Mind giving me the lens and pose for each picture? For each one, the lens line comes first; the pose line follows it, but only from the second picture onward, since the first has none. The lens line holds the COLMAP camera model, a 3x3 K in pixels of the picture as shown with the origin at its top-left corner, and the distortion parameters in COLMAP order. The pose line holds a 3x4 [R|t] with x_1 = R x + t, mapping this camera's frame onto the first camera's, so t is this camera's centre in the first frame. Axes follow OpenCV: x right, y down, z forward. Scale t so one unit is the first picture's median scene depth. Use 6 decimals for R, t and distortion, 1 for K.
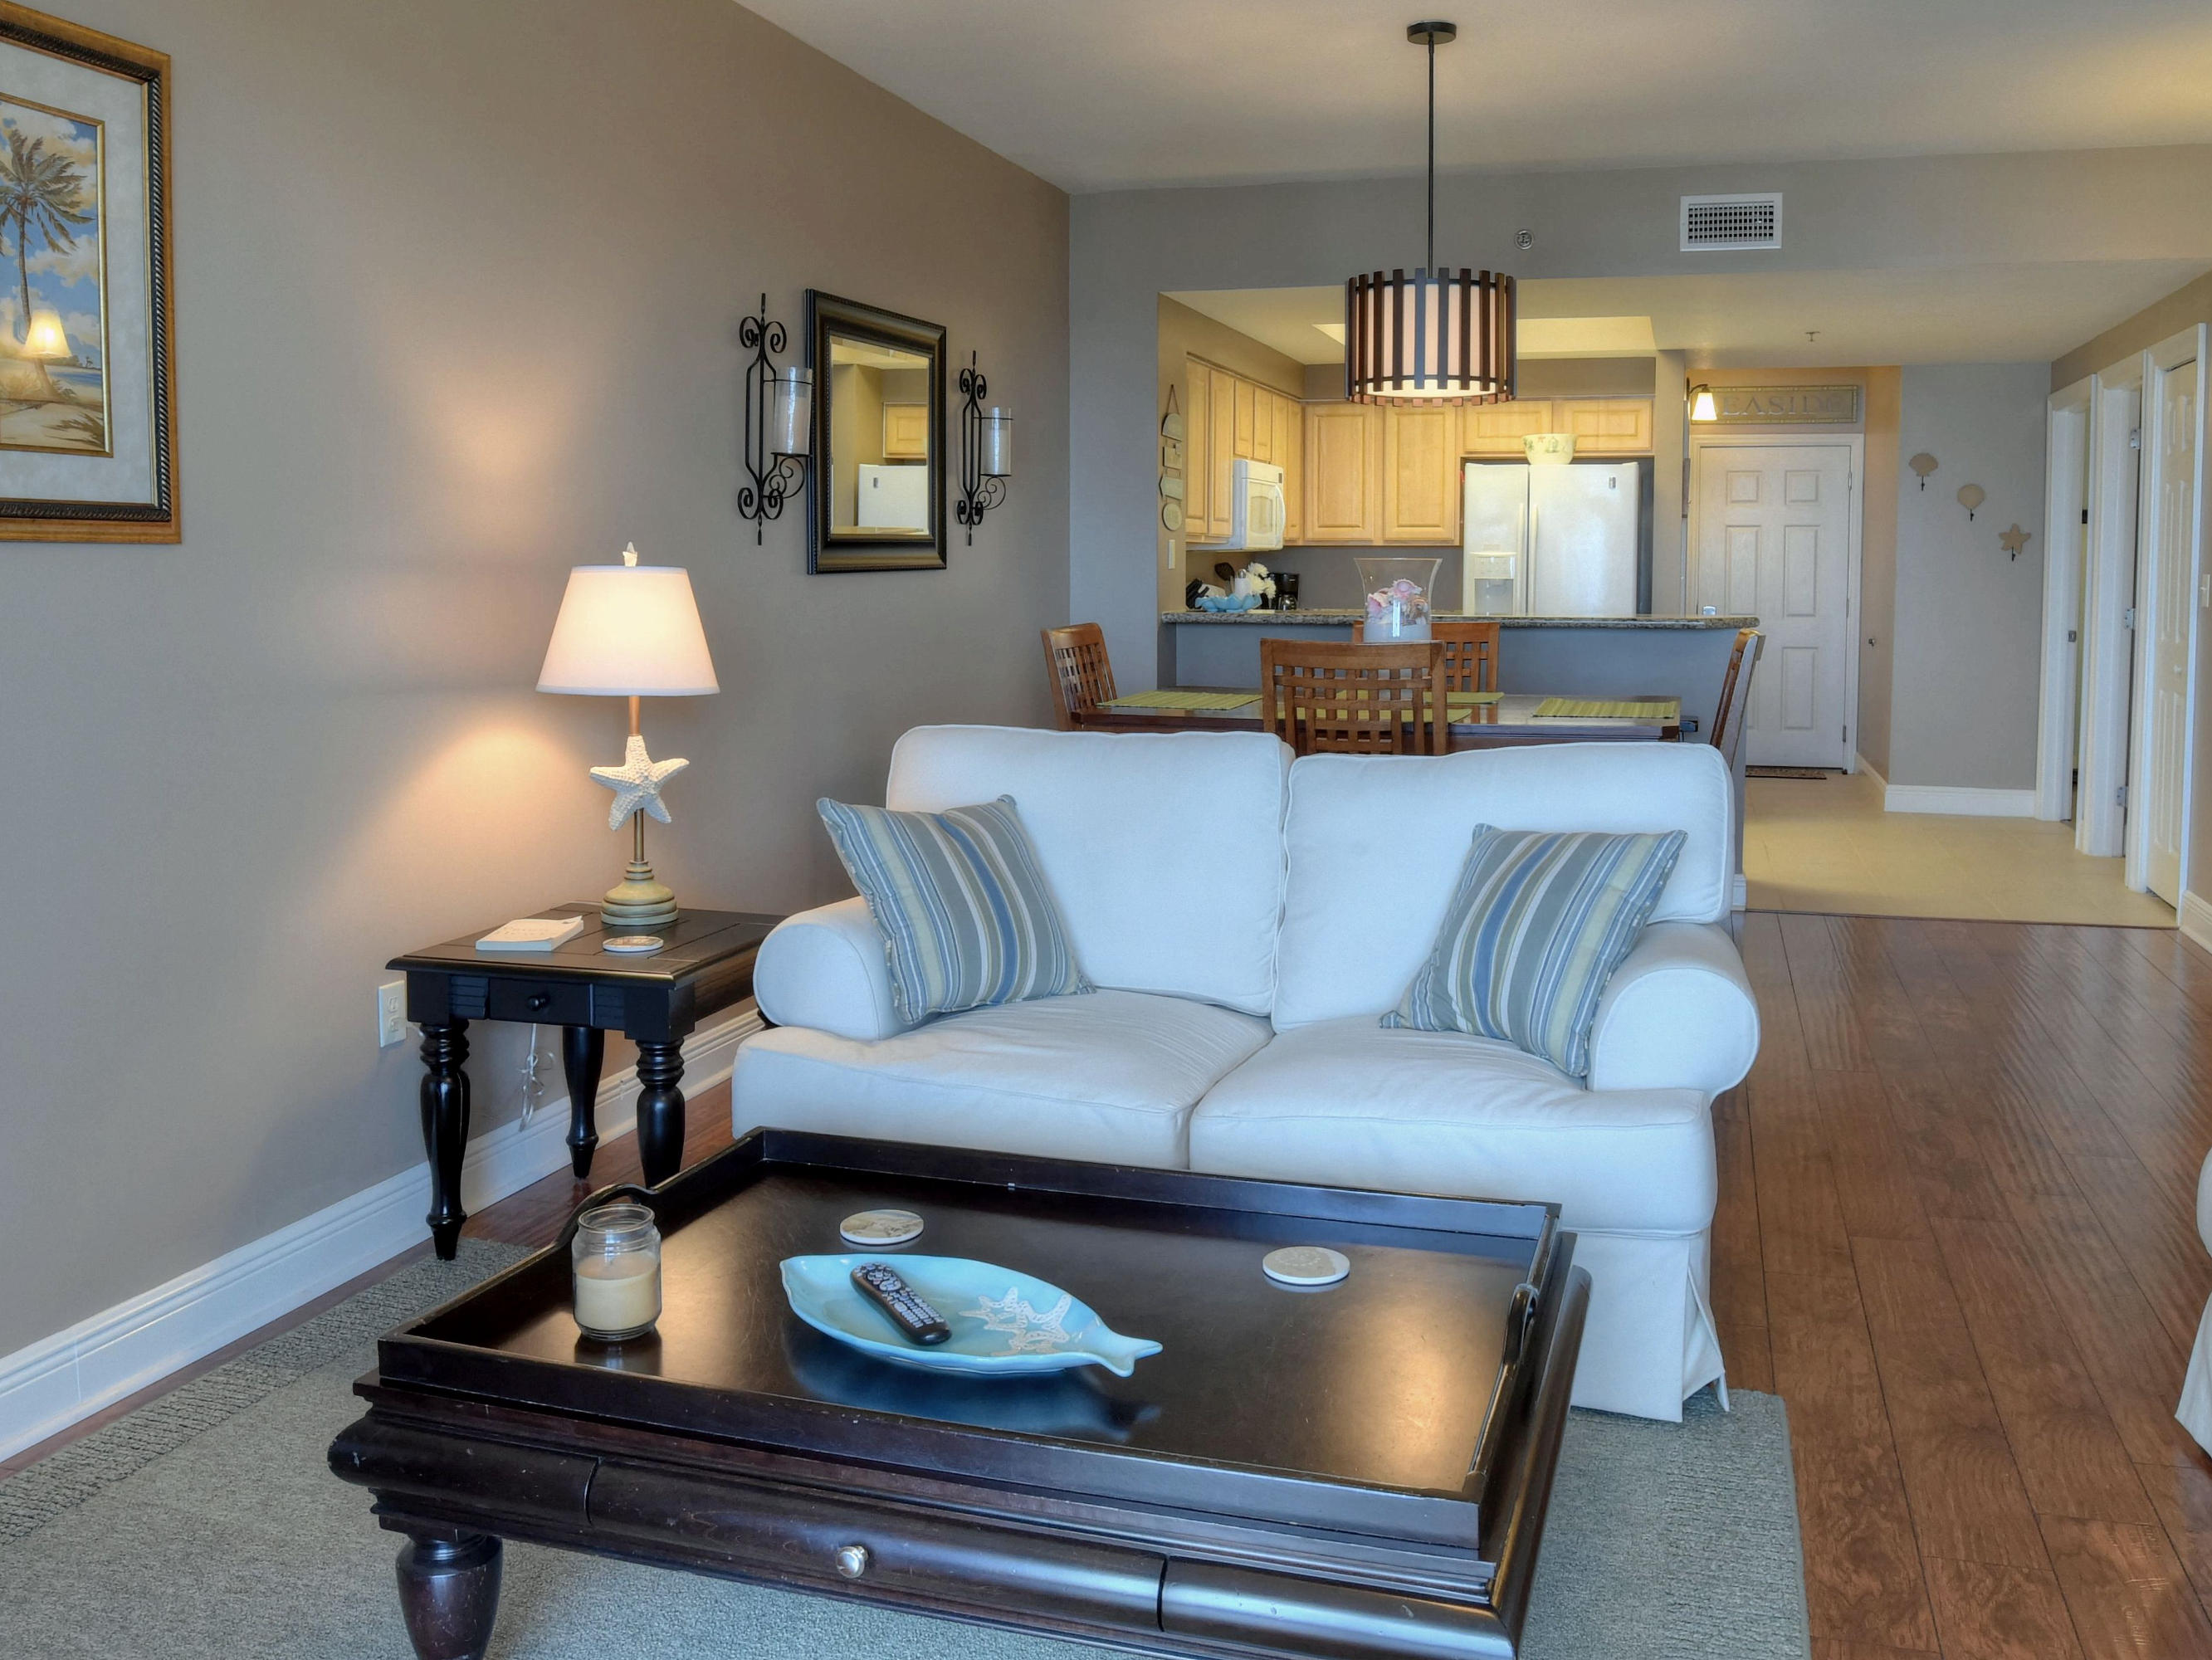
lens RADIAL K [[1771.4, 0, 1106.0], [0, 1771.4, 830.0], [0, 0, 1]] dist [-0.063461, 0.005706]
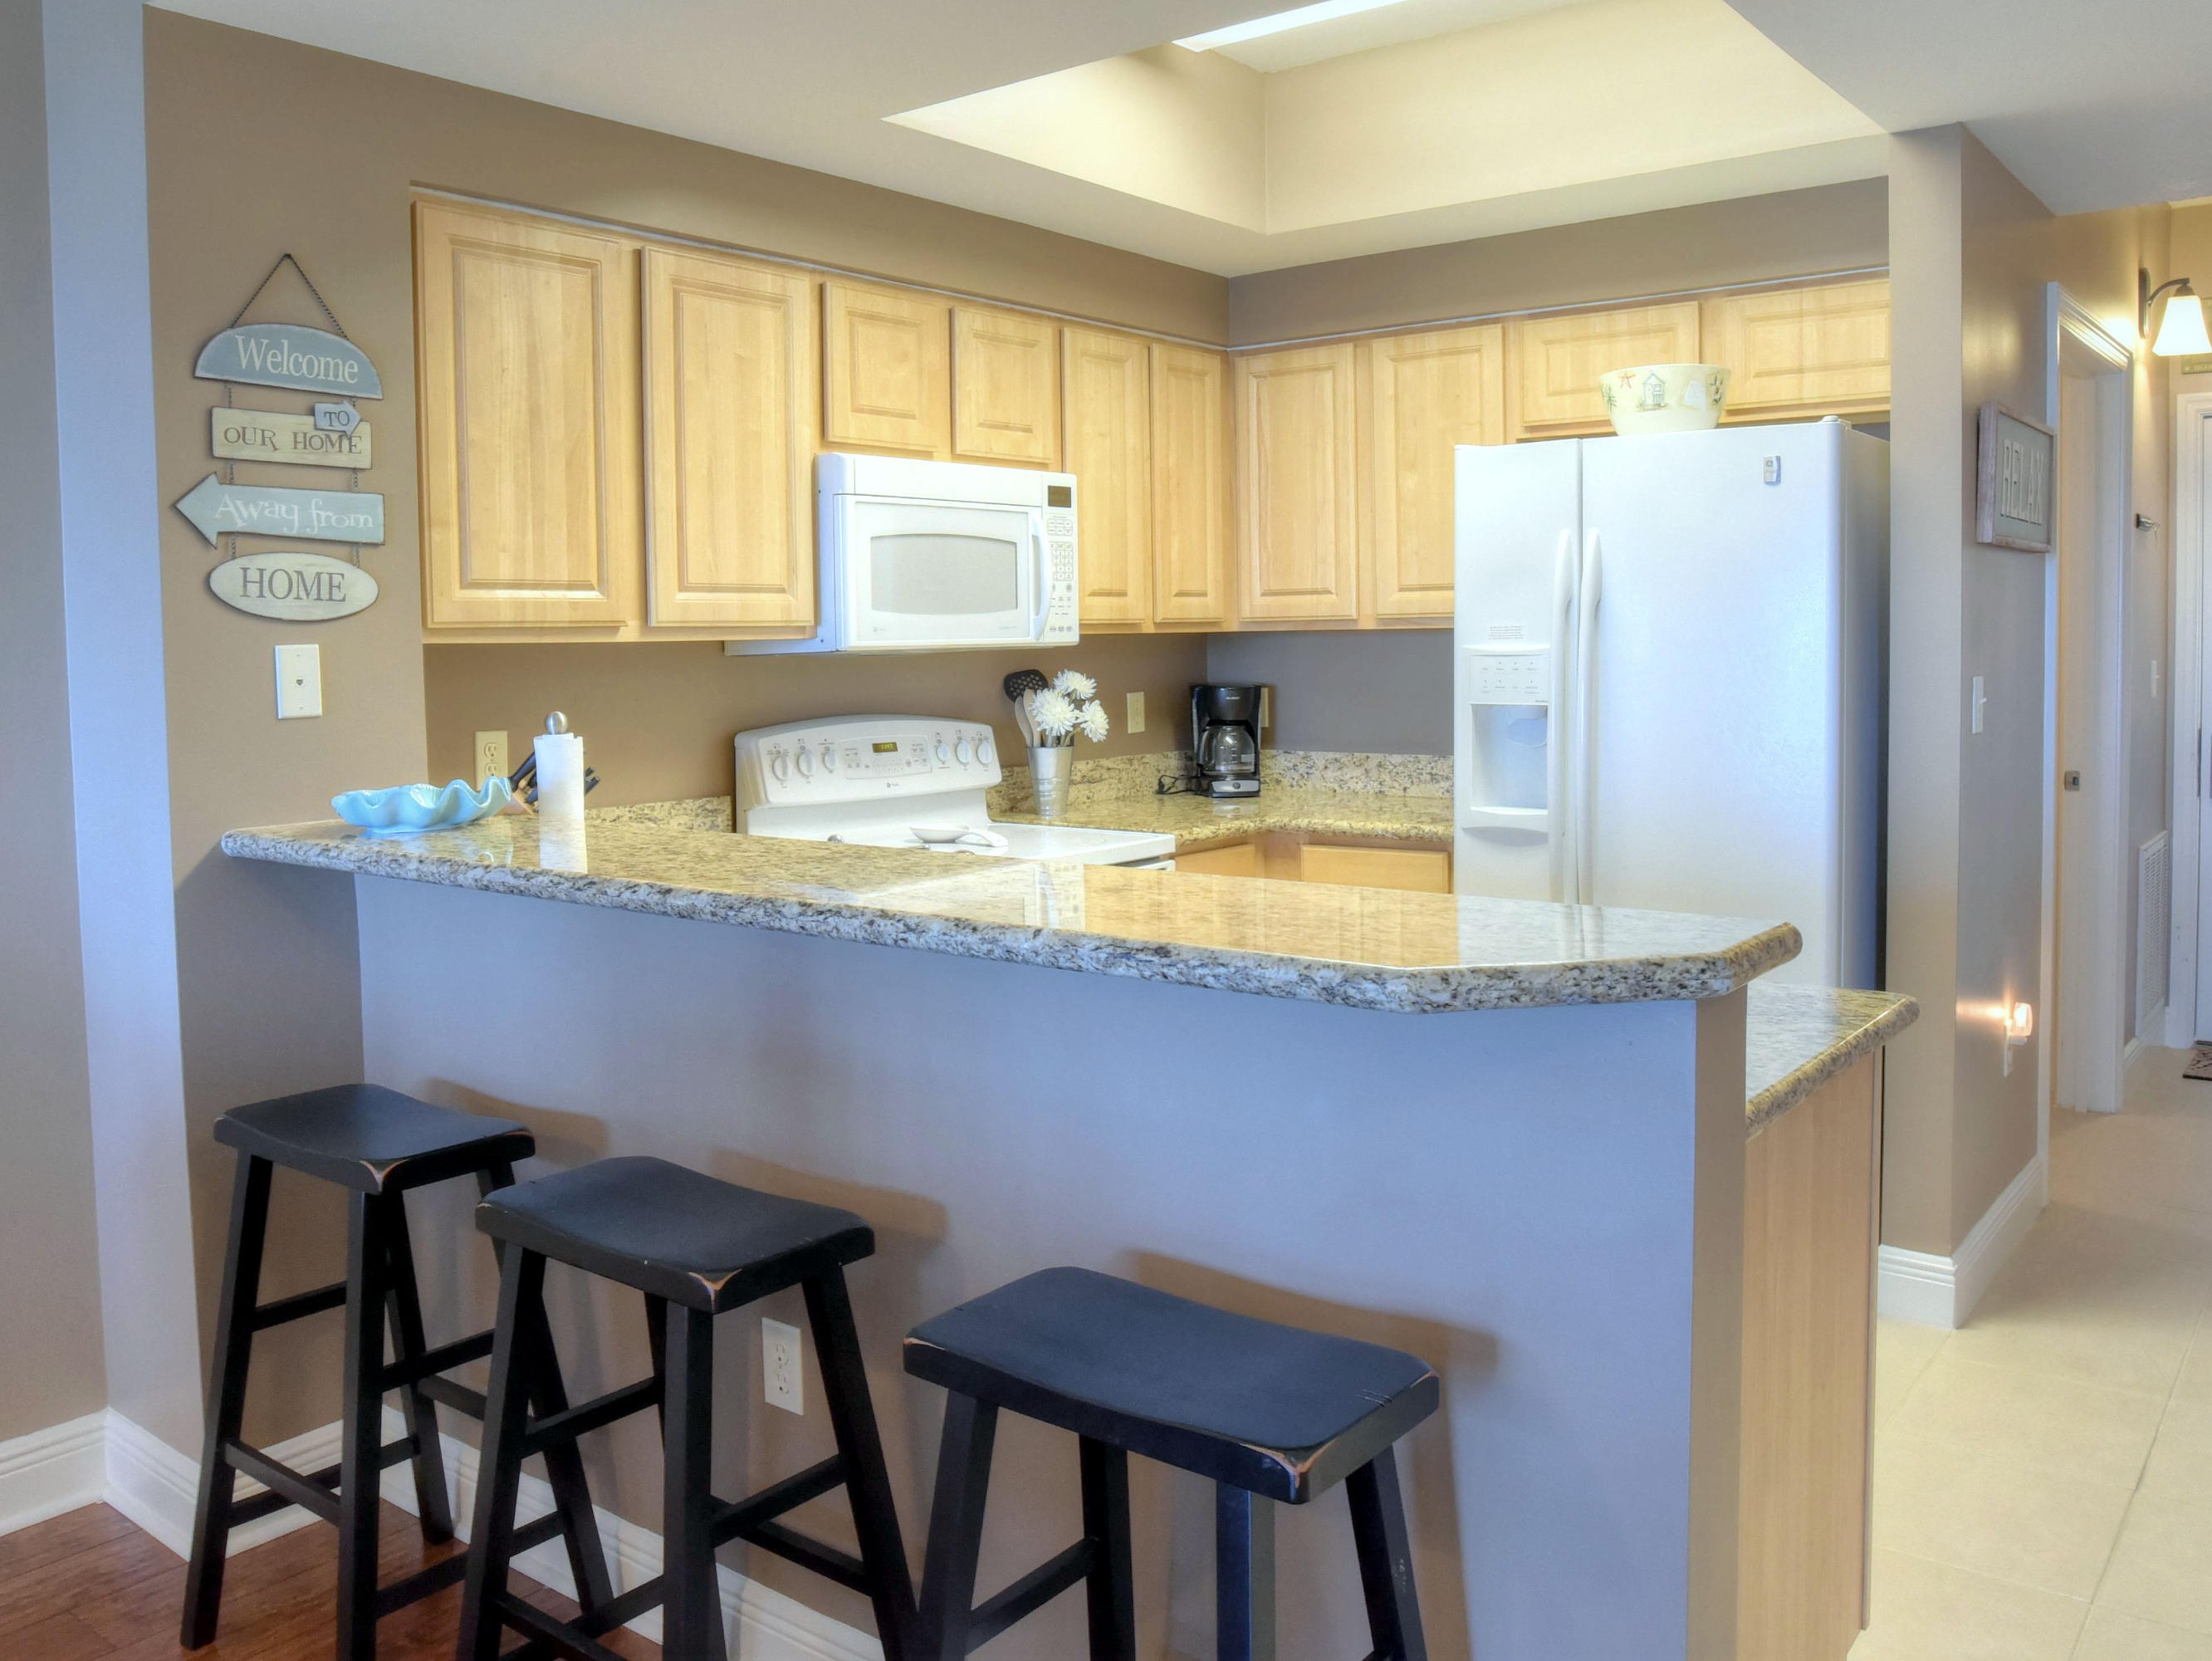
lens RADIAL K [[1771.6, 0, 1106.0], [0, 1771.6, 830.5], [0, 0, 1]] dist [-0.063461, 0.005706]
pose [[0.938630, 0.023434, -0.344128, 0.272785], [-0.037265, 0.998739, -0.033632, -0.092122], [0.342906, 0.044392, 0.938320, 0.551665]]
